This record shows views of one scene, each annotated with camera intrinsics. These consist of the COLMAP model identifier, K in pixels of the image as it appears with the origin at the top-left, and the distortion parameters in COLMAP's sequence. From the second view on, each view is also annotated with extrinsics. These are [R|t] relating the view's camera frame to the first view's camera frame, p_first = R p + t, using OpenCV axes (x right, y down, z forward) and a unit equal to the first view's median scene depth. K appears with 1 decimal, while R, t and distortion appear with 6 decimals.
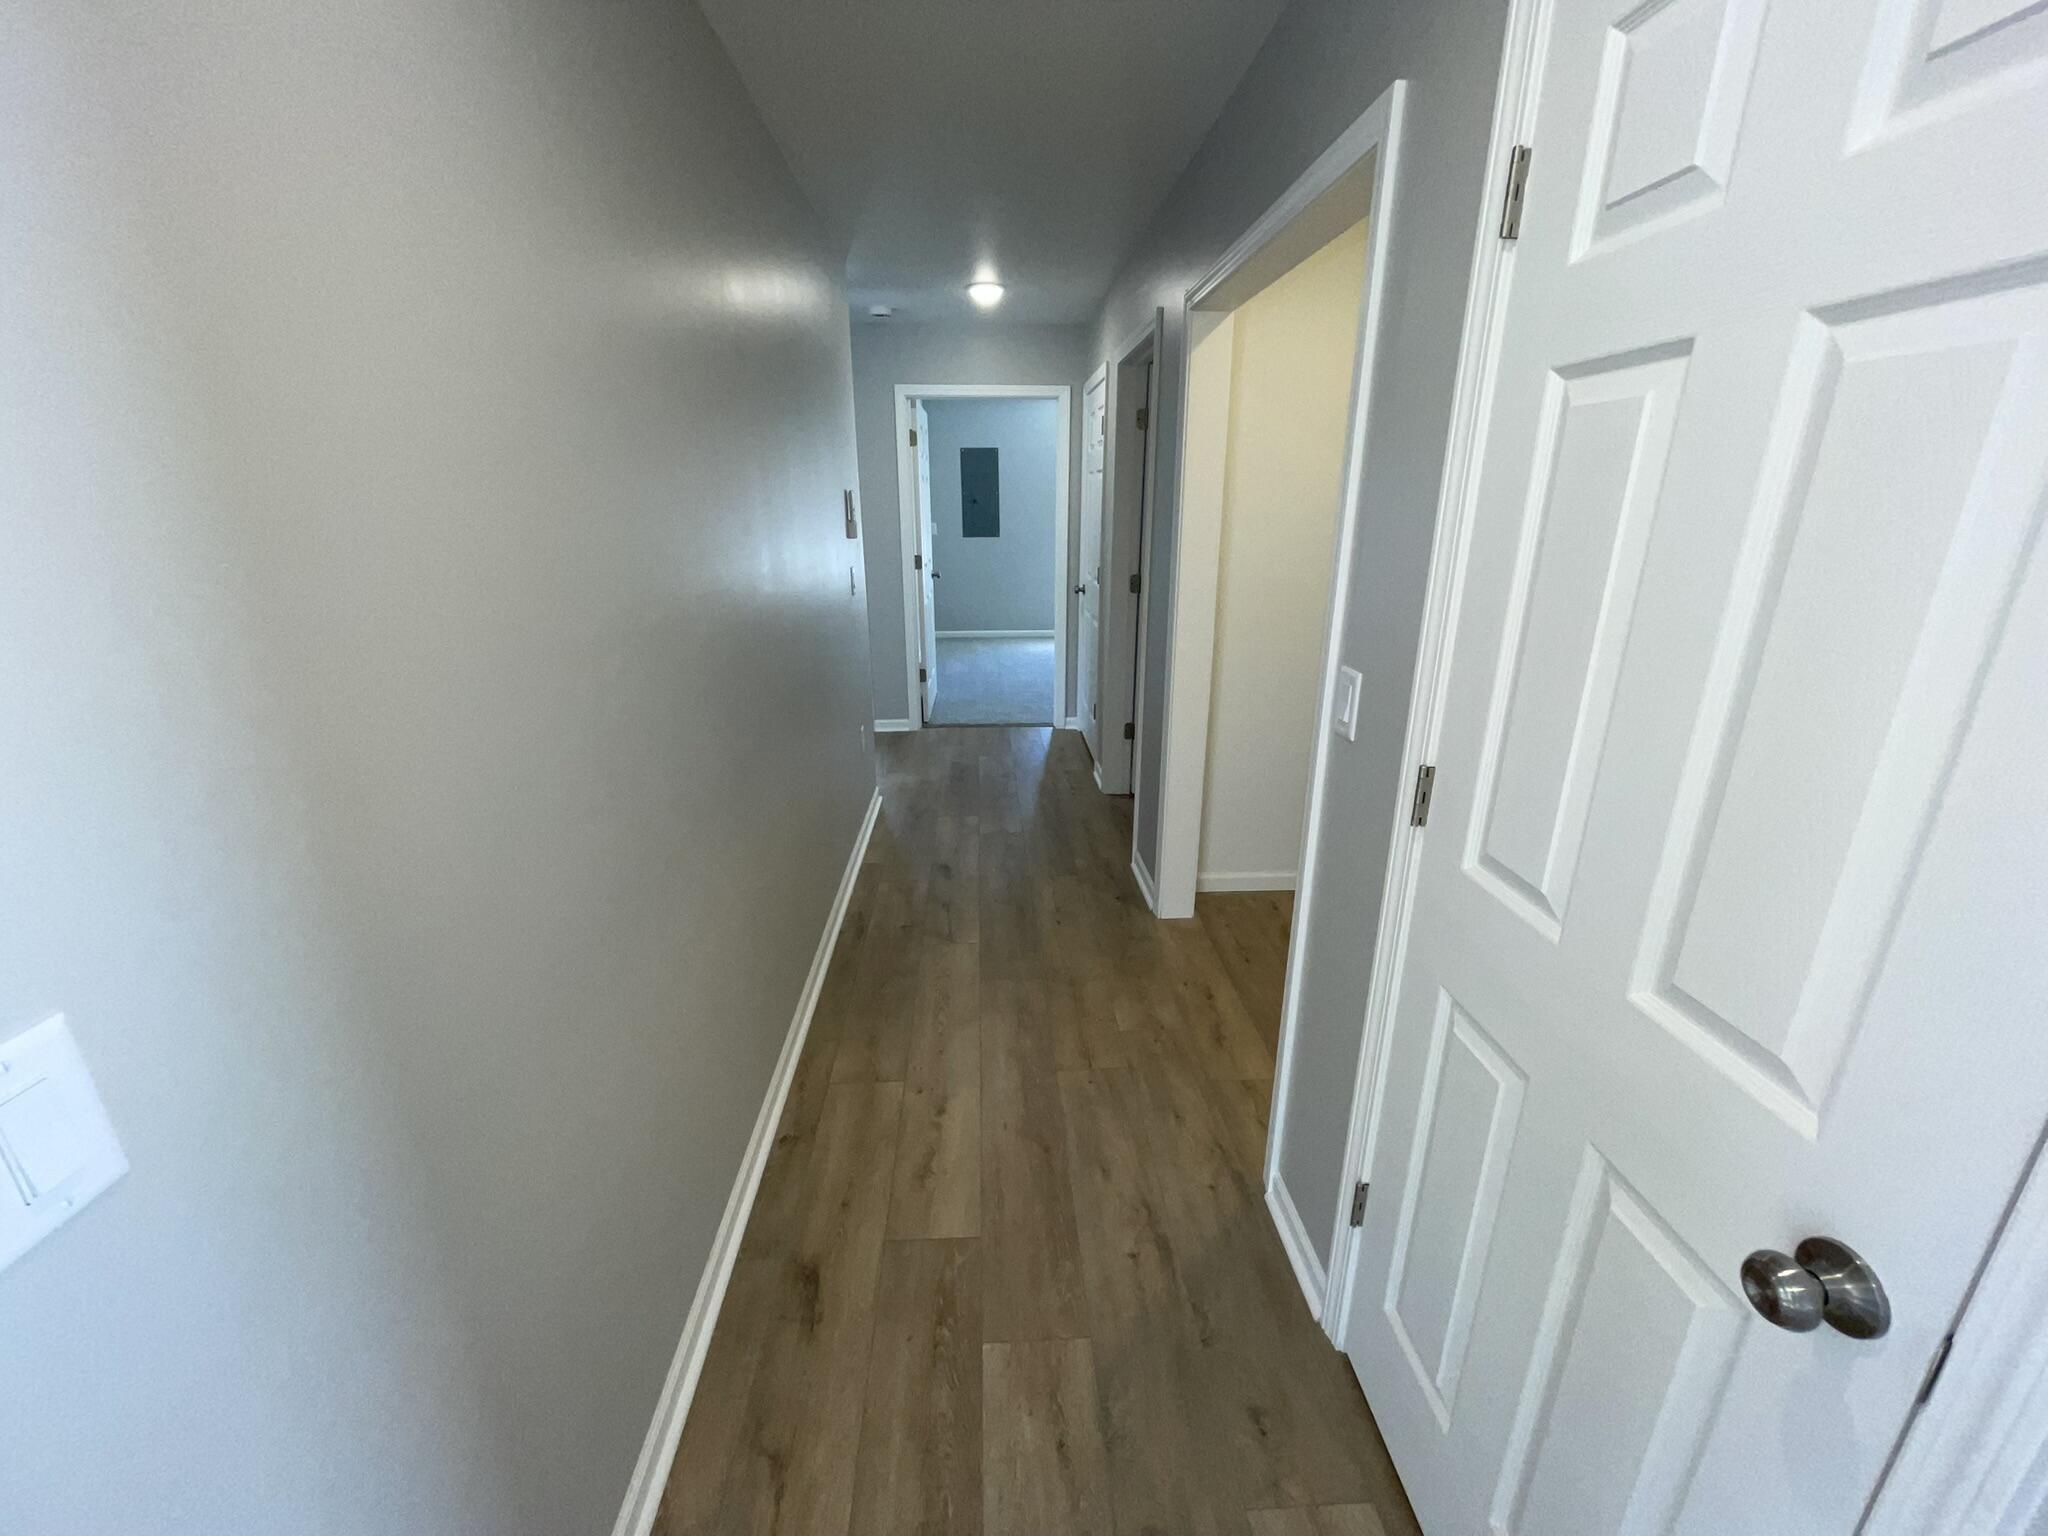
lens RADIAL K [[817.4, 0, 1024.0], [0, 817.4, 768.0], [0, 0, 1]] dist [0.002031, 0.000315]
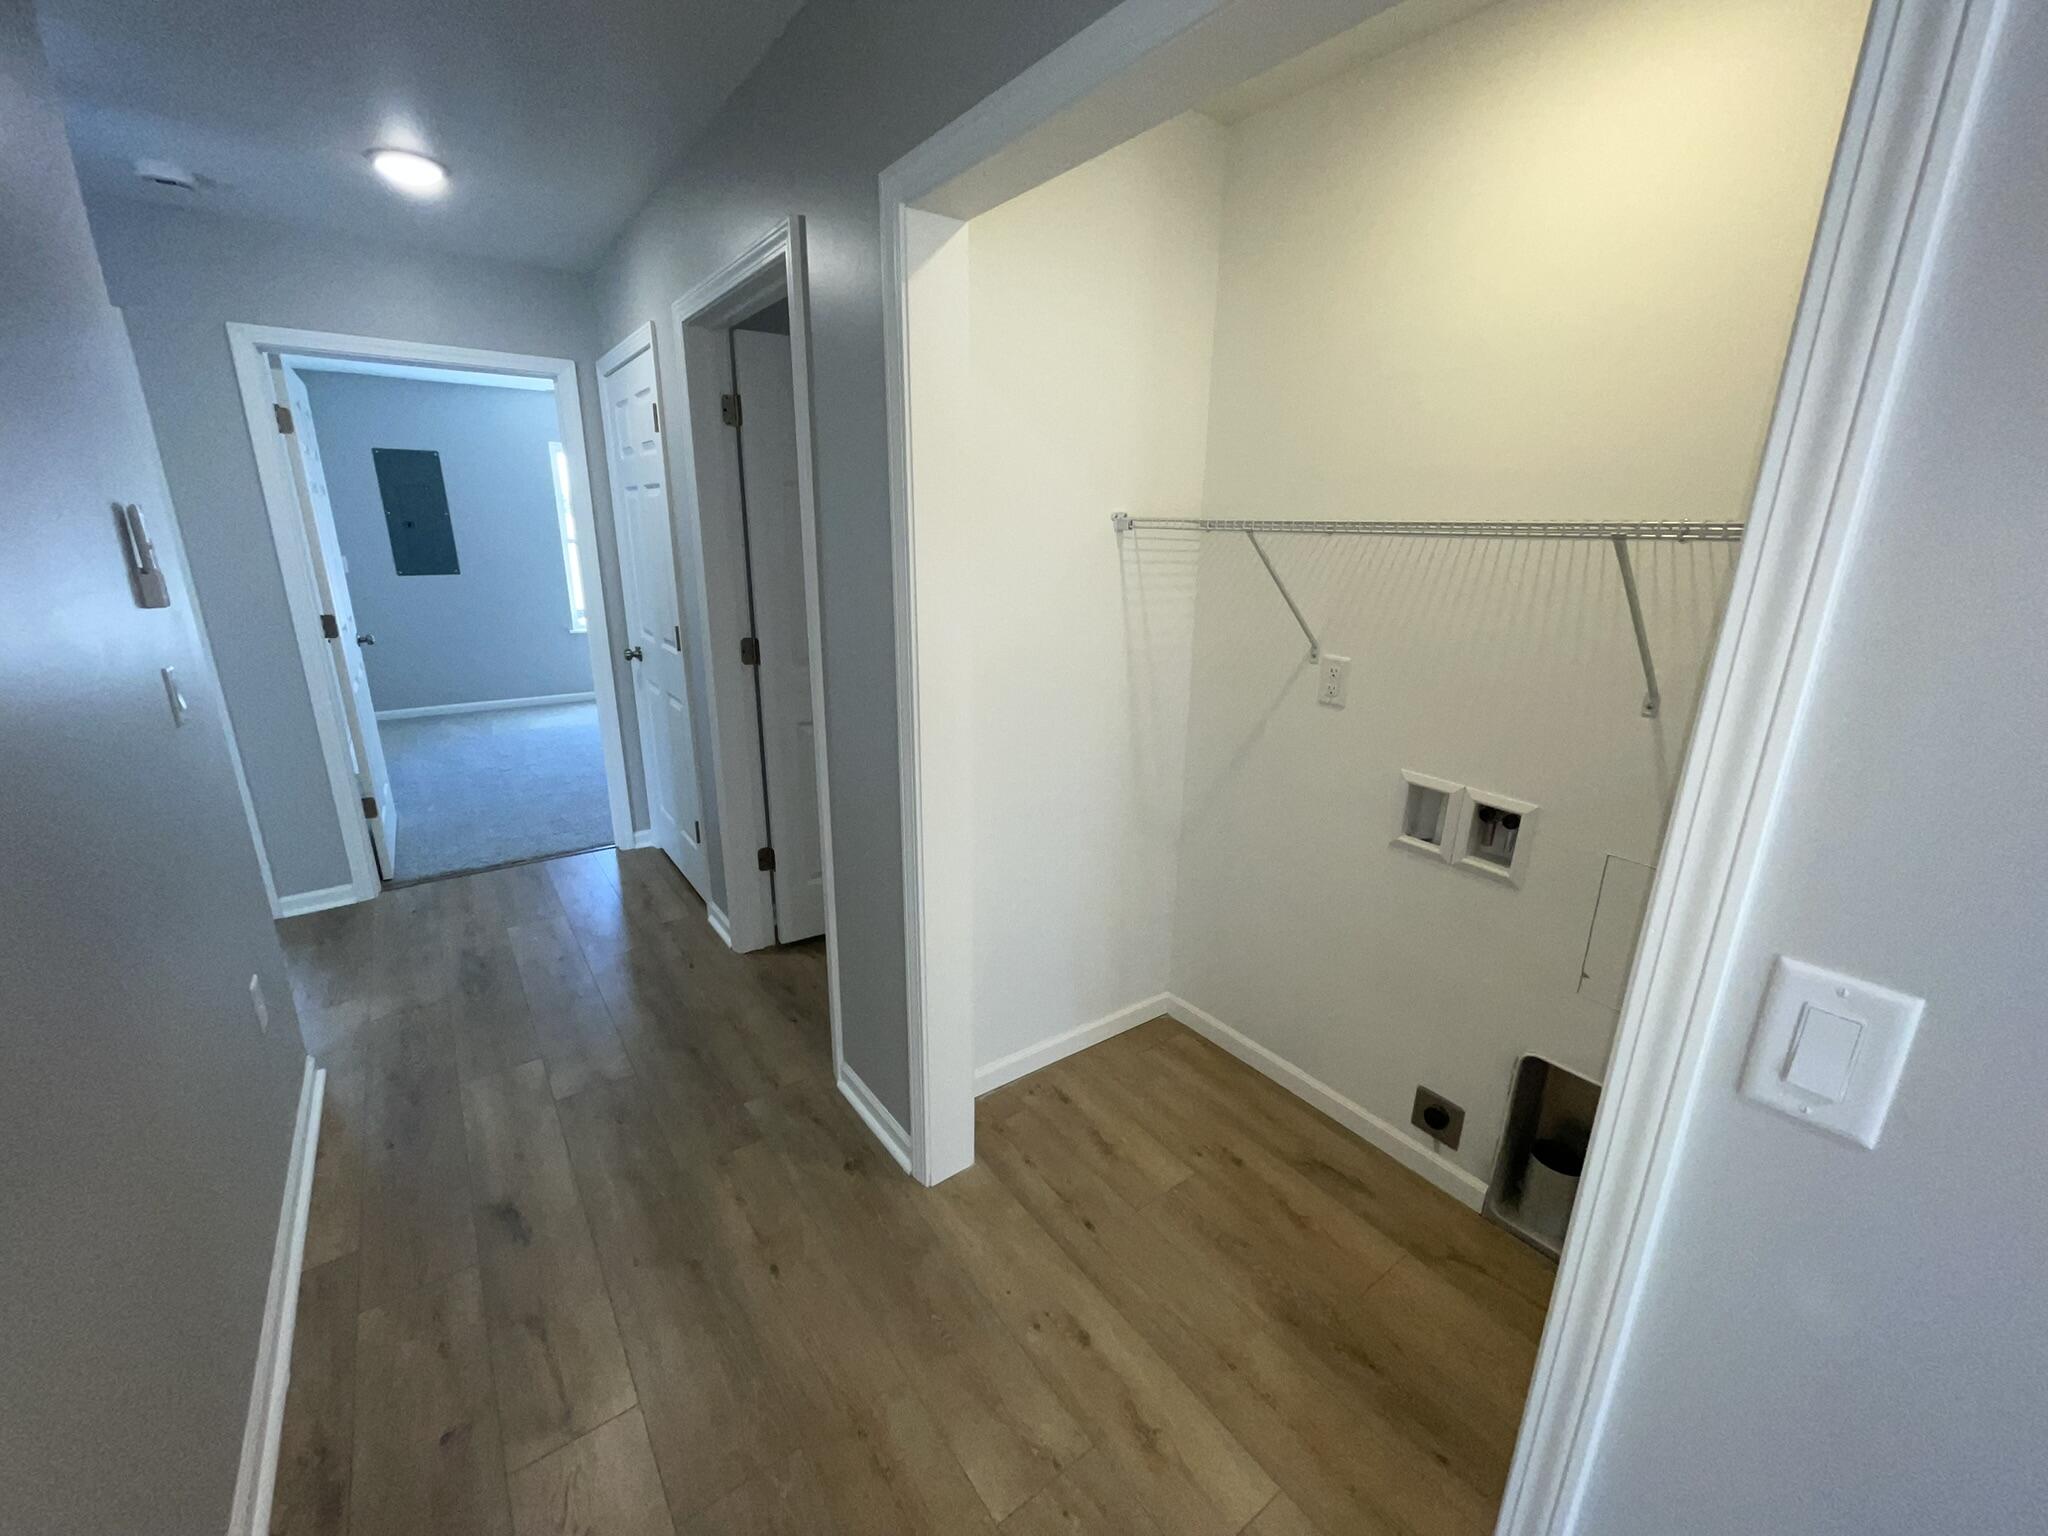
lens RADIAL K [[815.9, 0, 1024.0], [0, 815.9, 768.0], [0, 0, 1]] dist [-0.007051, -0.000313]
pose [[0.833452, -0.142297, 0.533956, -0.041629], [0.157264, 0.987399, 0.017665, -0.088792], [-0.529741, 0.069249, 0.845328, 0.262296]]
